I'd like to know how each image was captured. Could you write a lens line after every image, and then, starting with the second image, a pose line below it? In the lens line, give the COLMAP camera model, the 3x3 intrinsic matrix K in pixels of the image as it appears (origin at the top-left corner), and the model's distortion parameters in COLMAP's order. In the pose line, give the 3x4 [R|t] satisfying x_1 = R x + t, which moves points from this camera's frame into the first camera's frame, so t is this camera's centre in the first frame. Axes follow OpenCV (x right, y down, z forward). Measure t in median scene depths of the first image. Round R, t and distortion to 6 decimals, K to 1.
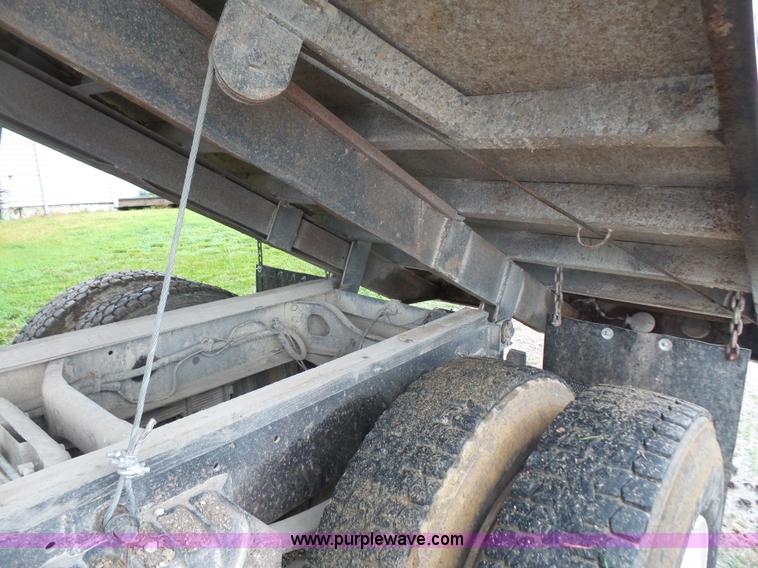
lens RADIAL K [[554.5, 0, 392.9], [0, 554.5, 292.9], [0, 0, 1]] dist [0.027587, 0.006085]
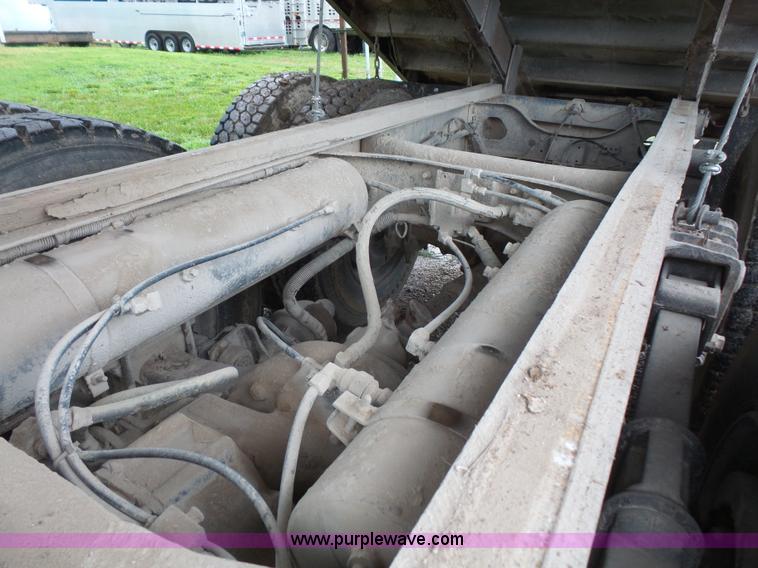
lens RADIAL K [[554.5, 0, 380.1], [0, 554.5, 286.3], [0, 0, 1]] dist [0.027587, 0.006085]
pose [[0.986455, -0.043537, 0.158148, -0.720235], [0.006388, 0.973599, 0.228177, 0.148167], [-0.163907, -0.224076, 0.960690, -0.078590]]
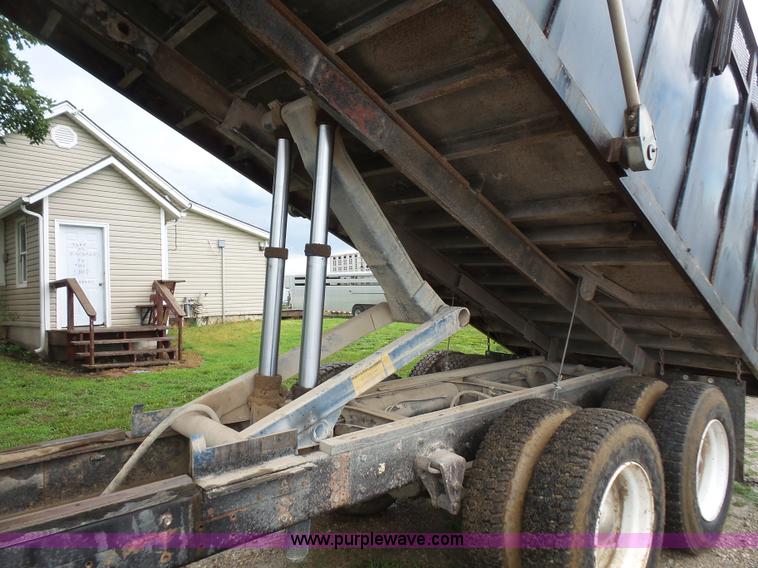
lens RADIAL K [[554.5, 0, 369.0], [0, 554.5, 295.0], [0, 0, 1]] dist [0.027587, 0.006085]
pose [[0.988069, 0.001058, -0.154011, -0.631657], [-0.030165, 0.981939, -0.186779, 0.233177], [0.151032, 0.189196, 0.970255, -1.723350]]
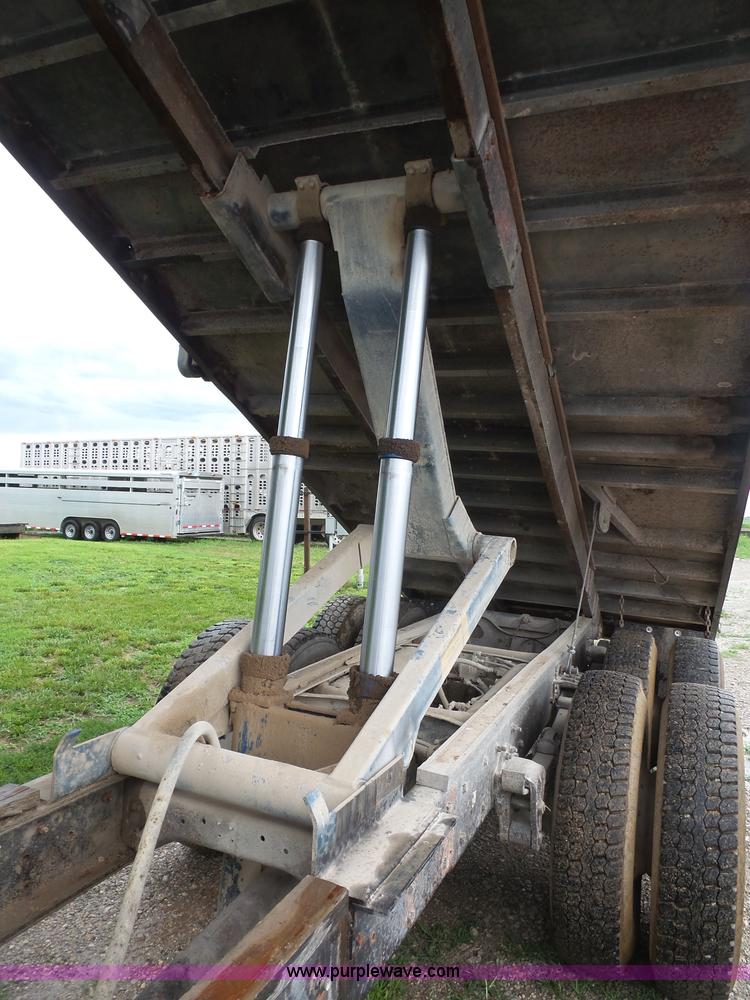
lens RADIAL K [[731.6, 0, 388.9], [0, 731.6, 475.3], [0, 0, 1]] dist [0.027587, 0.006085]
pose [[0.960630, 0.064340, 0.270280, -1.325261], [0.002978, 0.970376, -0.241581, 0.181676], [-0.277817, 0.232875, 0.931980, -1.386440]]
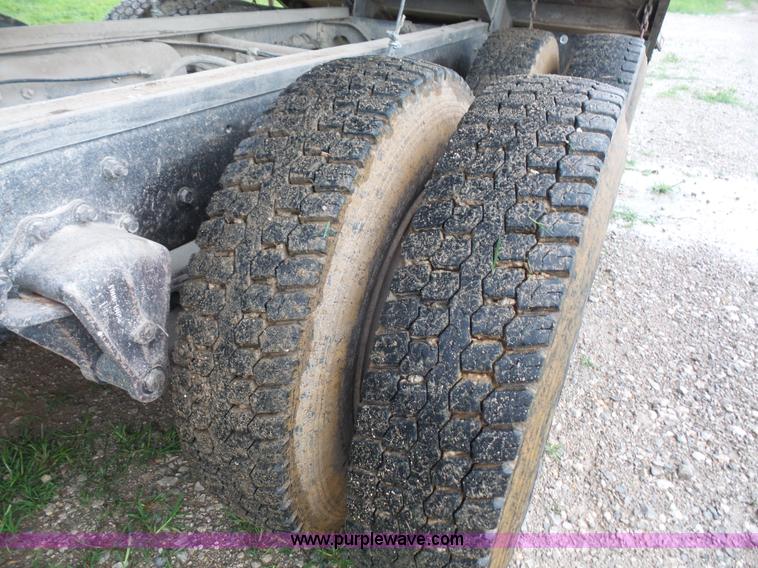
lens RADIAL K [[554.5, 0, 376.5], [0, 554.5, 287.1], [0, 0, 1]] dist [0.027587, 0.006085]
pose [[0.971103, -0.074728, 0.226660, -0.530887], [0.002294, 0.952596, 0.304231, 0.268938], [-0.238650, -0.294919, 0.925240, -0.506919]]
